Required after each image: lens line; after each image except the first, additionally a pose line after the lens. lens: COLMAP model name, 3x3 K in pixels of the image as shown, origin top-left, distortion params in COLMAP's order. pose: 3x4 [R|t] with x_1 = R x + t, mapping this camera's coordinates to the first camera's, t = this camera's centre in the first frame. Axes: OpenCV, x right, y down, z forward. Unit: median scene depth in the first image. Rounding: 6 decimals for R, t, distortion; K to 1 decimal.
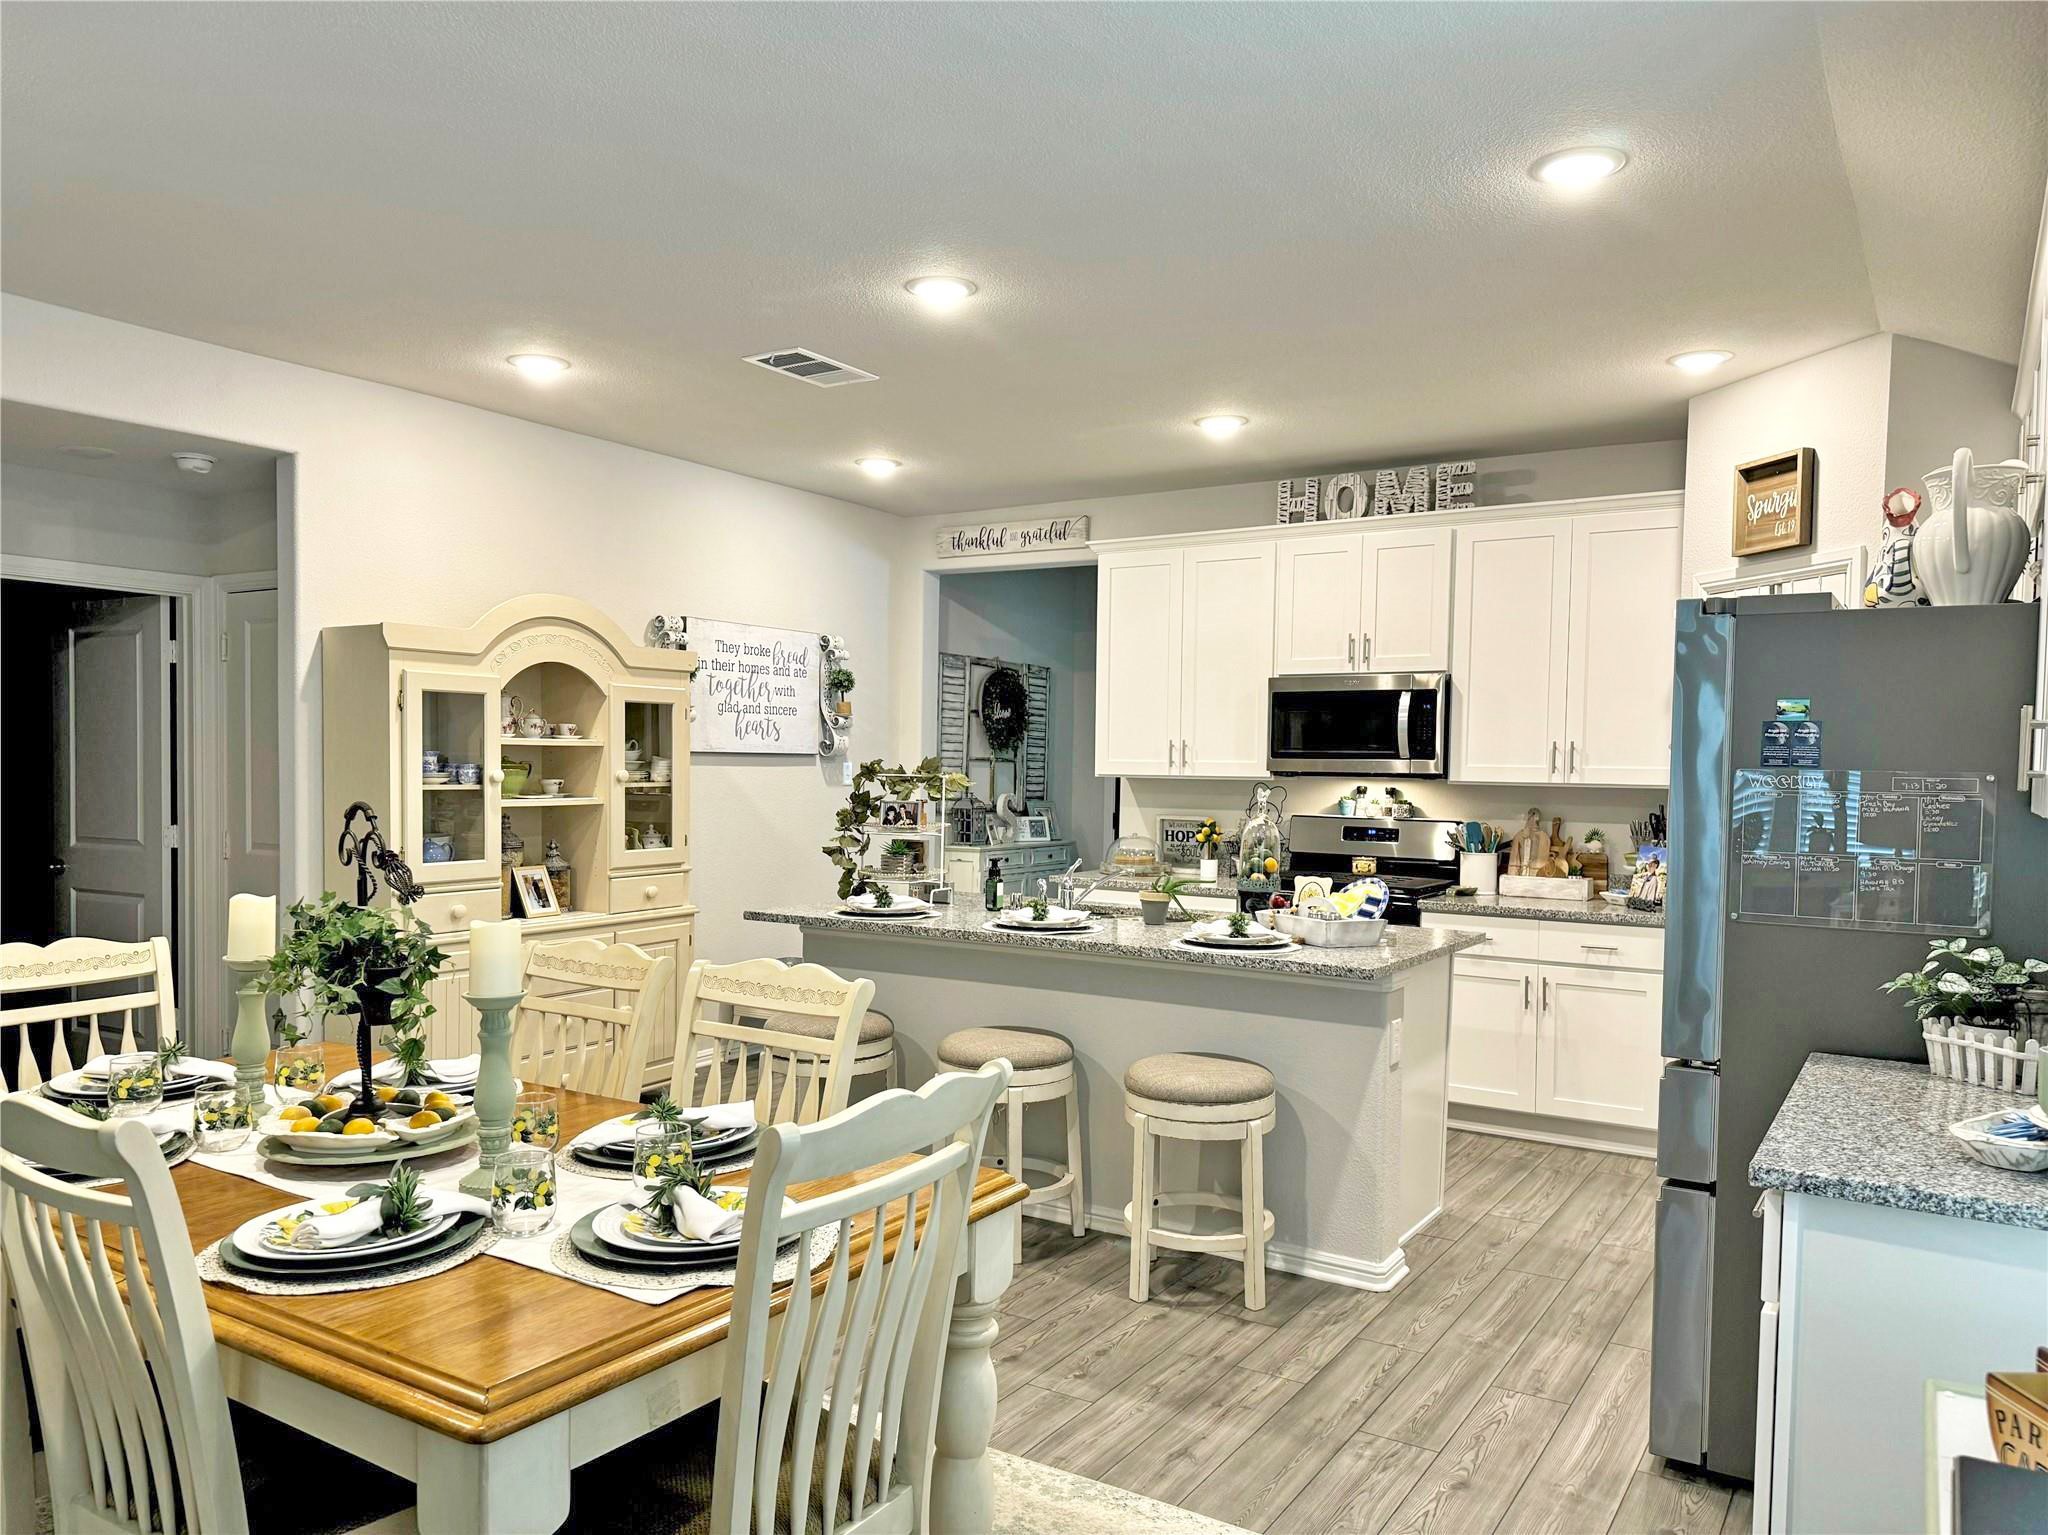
lens RADIAL K [[1463.2, 0, 1008.2], [0, 1463.2, 801.6], [0, 0, 1]] dist [0.081736, -0.092838]
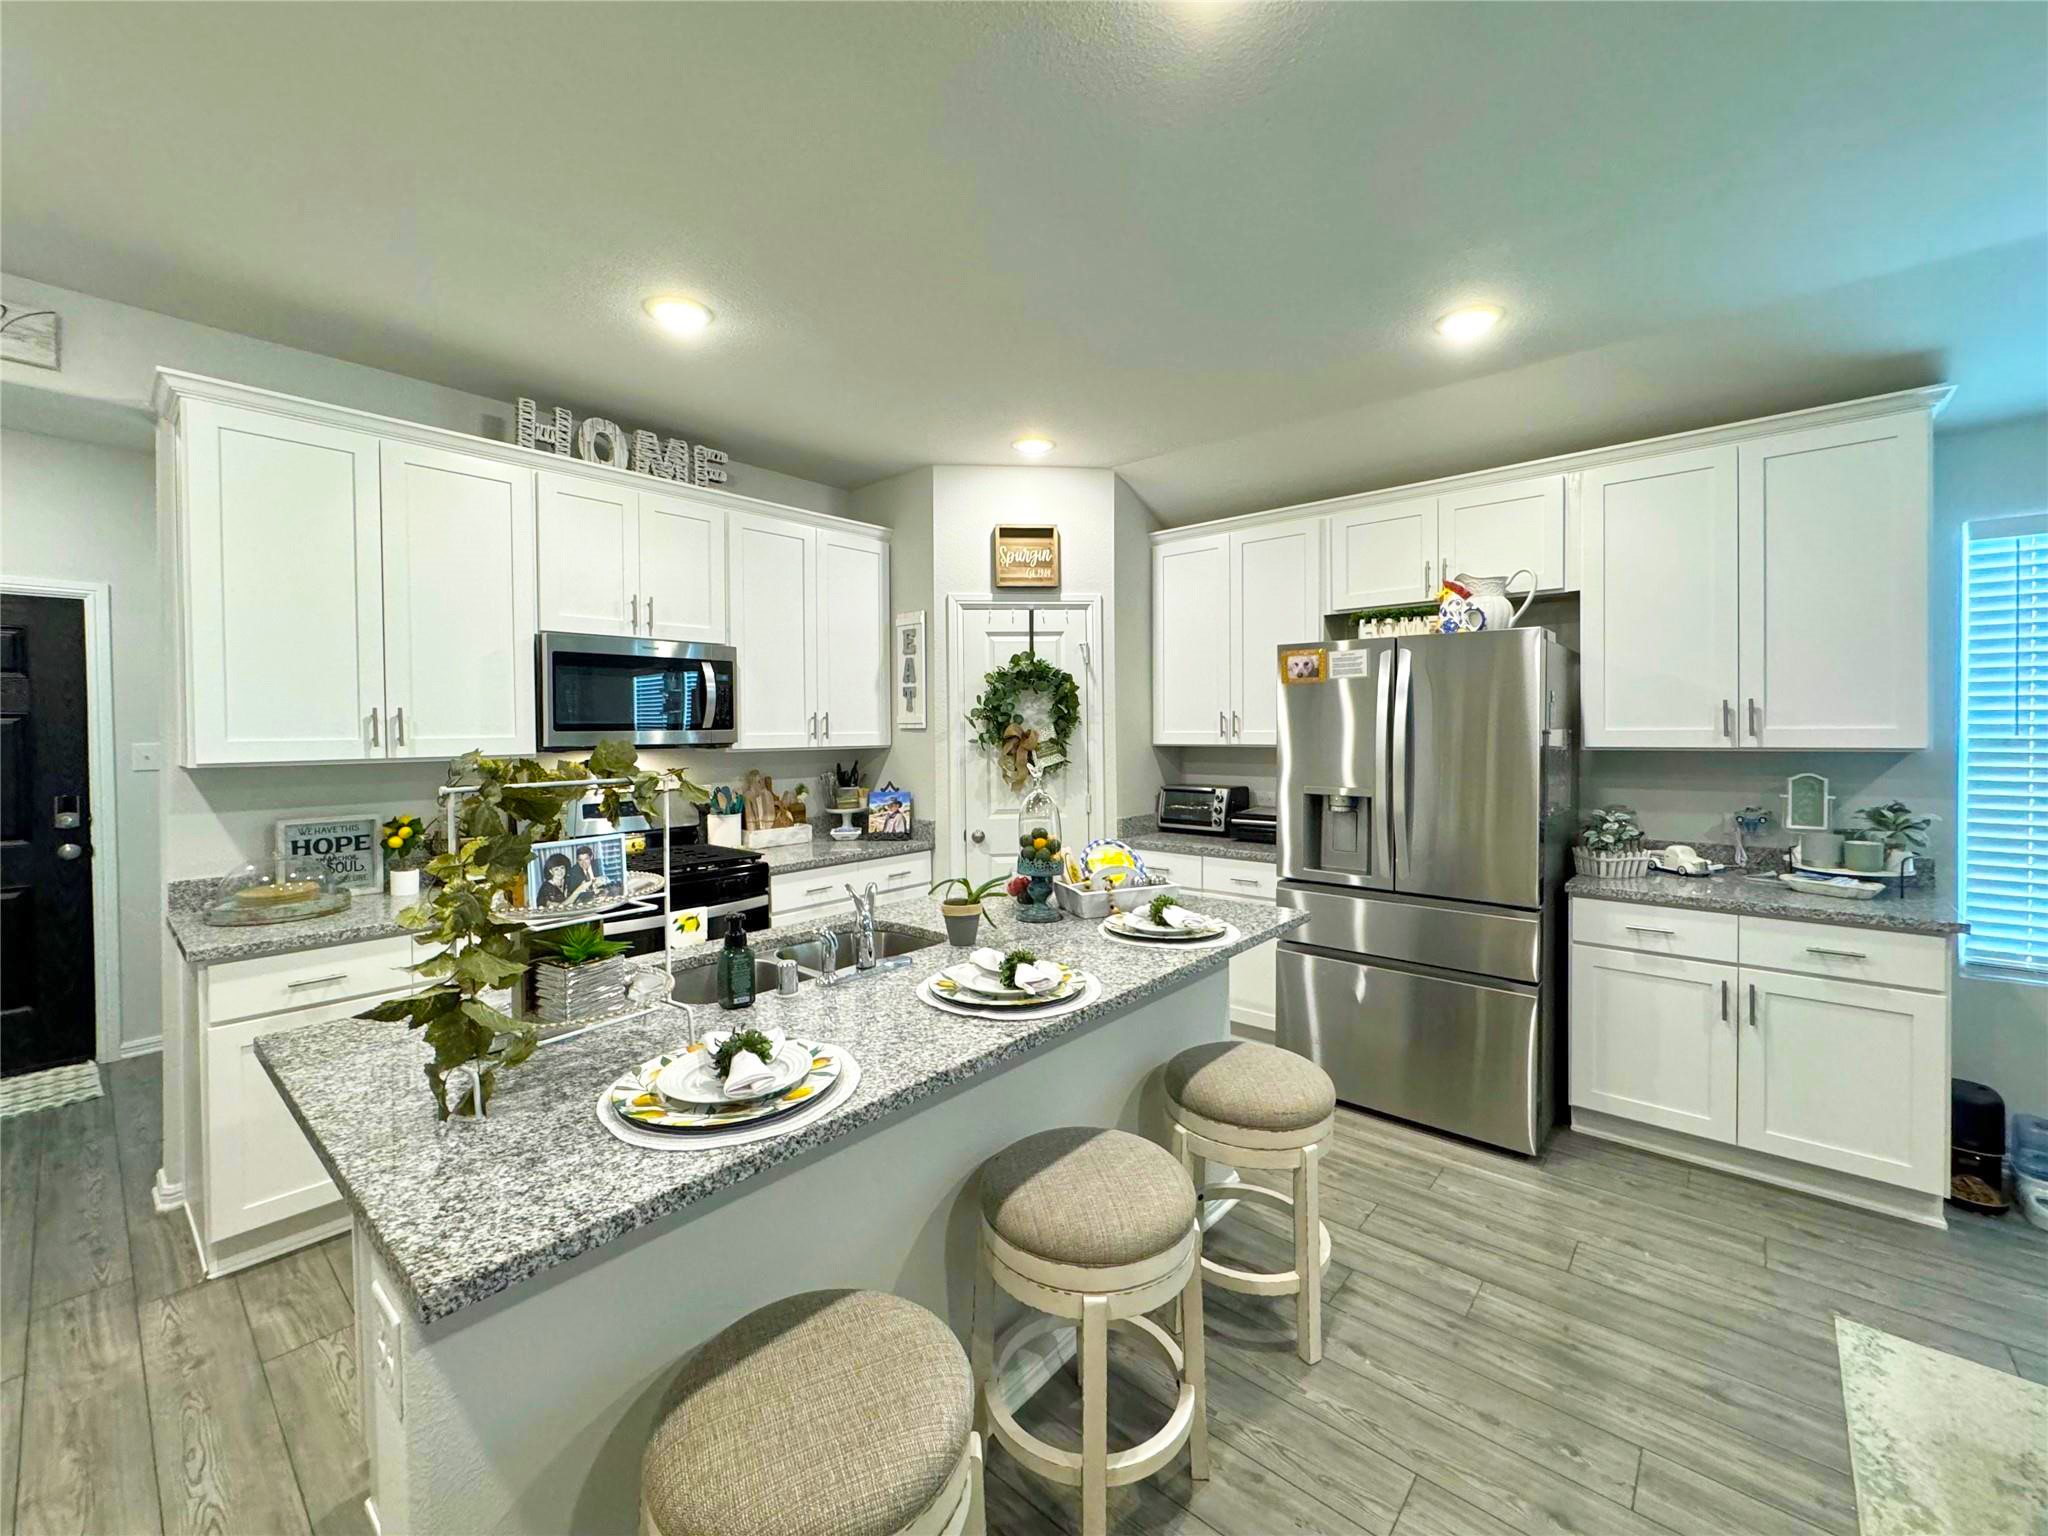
lens RADIAL K [[835.1, 0, 1025.1], [0, 835.1, 739.6], [0, 0, 1]] dist [-0.004294, 0.000515]
pose [[0.136839, -0.028942, 0.990170, -0.269243], [0.037165, 0.999019, 0.024064, -0.028020], [-0.989896, 0.033507, 0.137780, 0.720755]]
